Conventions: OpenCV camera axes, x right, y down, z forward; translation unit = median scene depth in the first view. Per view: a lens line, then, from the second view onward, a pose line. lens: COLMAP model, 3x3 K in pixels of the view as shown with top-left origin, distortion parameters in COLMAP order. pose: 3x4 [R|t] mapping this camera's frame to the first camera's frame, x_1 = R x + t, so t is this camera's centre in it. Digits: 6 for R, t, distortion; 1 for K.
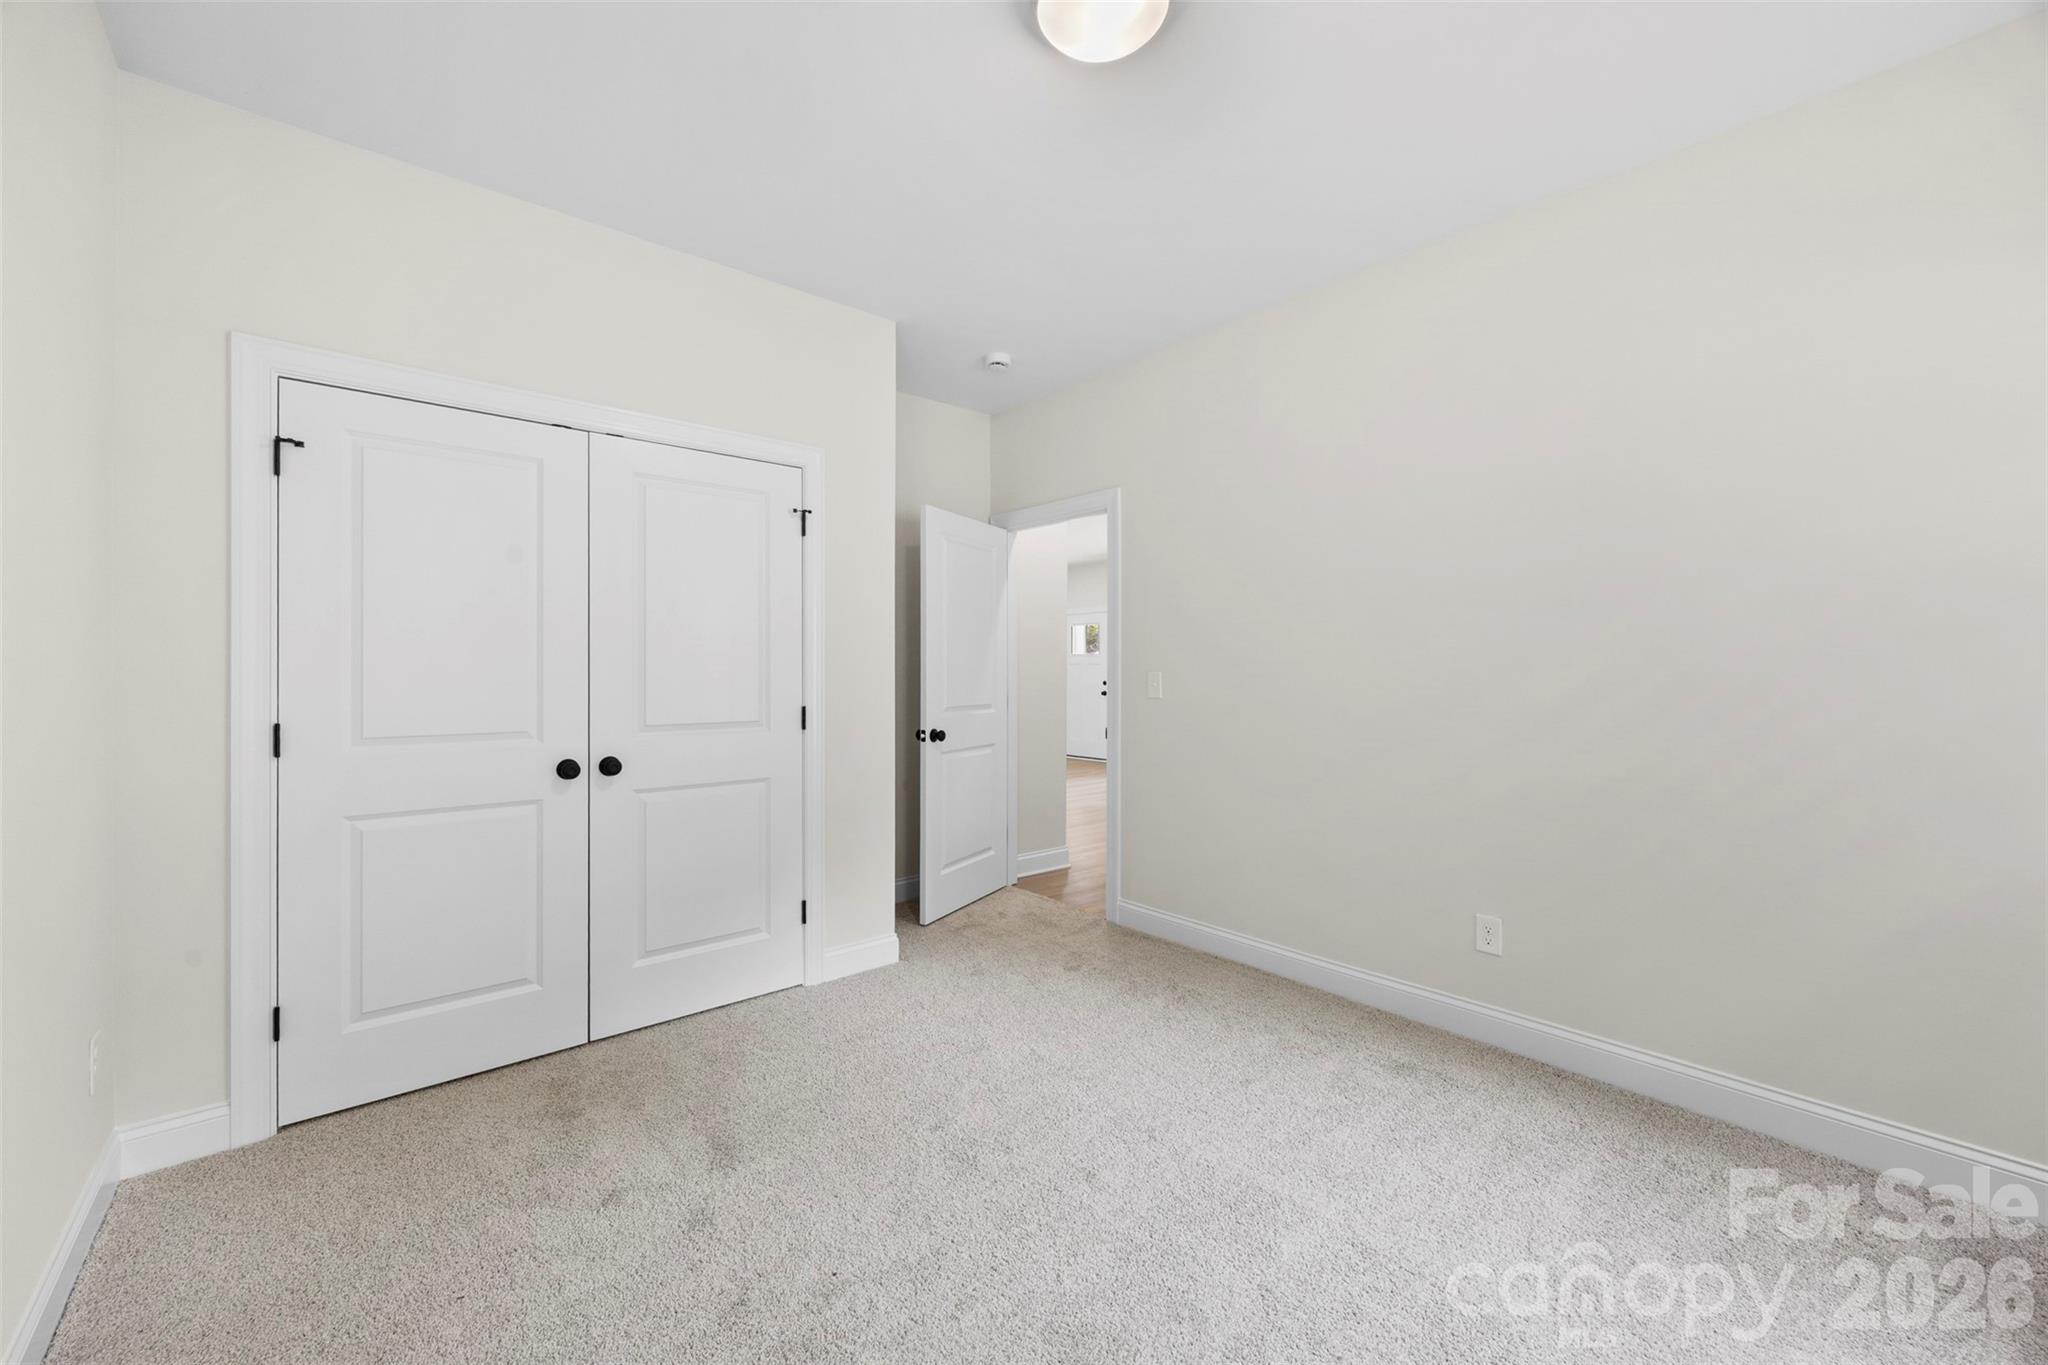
lens RADIAL K [[798.3, 0, 1004.8], [0, 798.3, 667.9], [0, 0, 1]] dist [-0.001274, -0.000306]
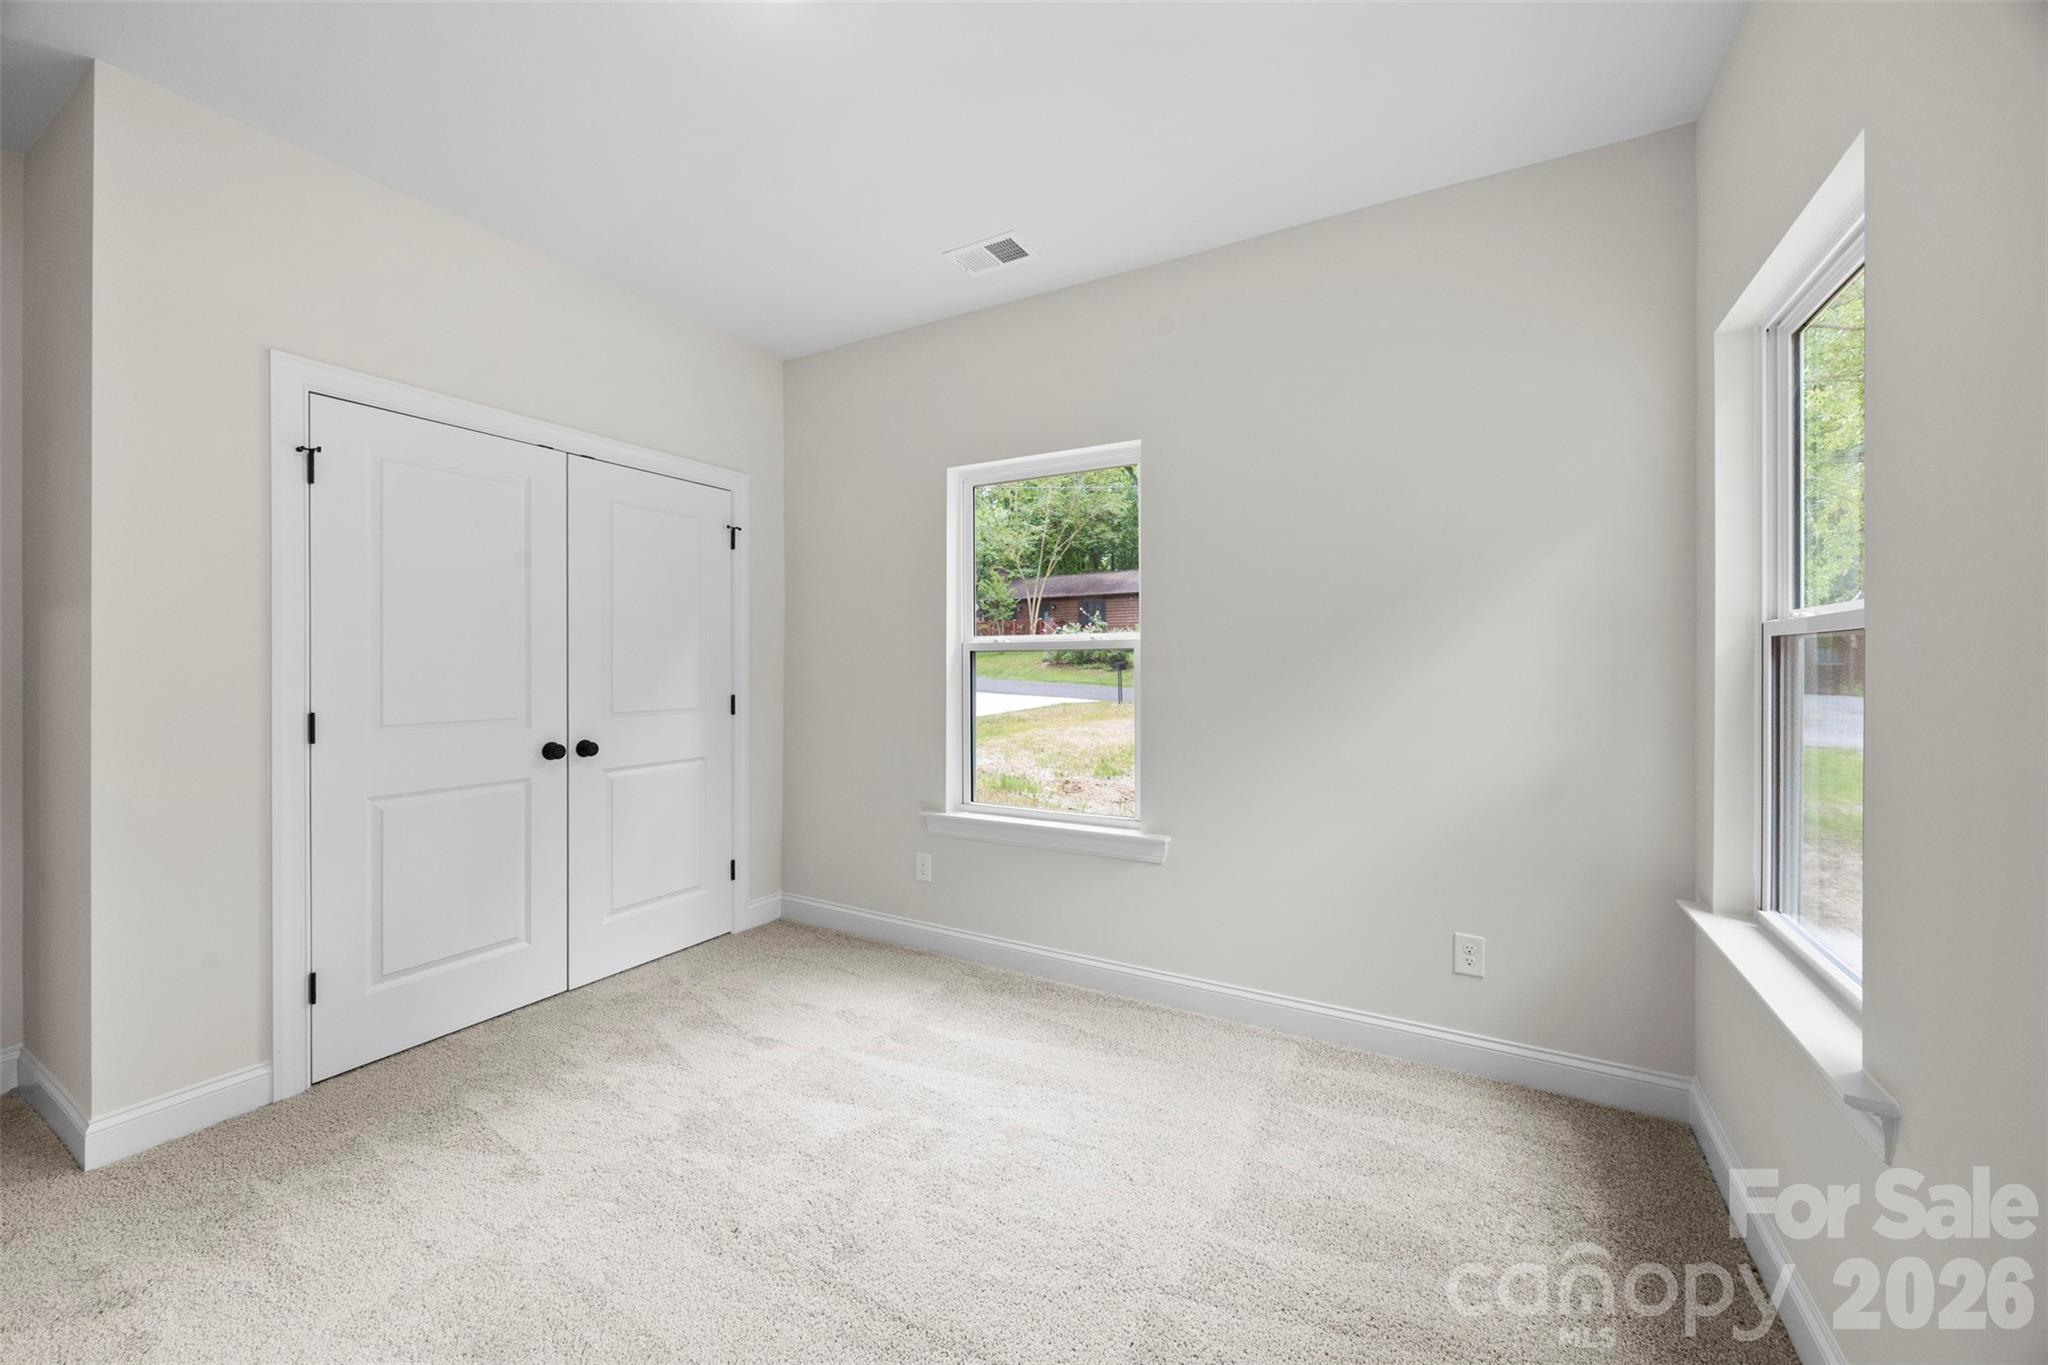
lens RADIAL K [[787.5, 0, 1010.3], [0, 787.5, 675.0], [0, 0, 1]] dist [-0.003319, -0.000164]
pose [[0.941021, -0.002932, 0.338336, -0.313676], [-0.002604, 0.999870, 0.015905, -0.000877], [-0.338339, -0.015848, 0.940891, -0.271934]]
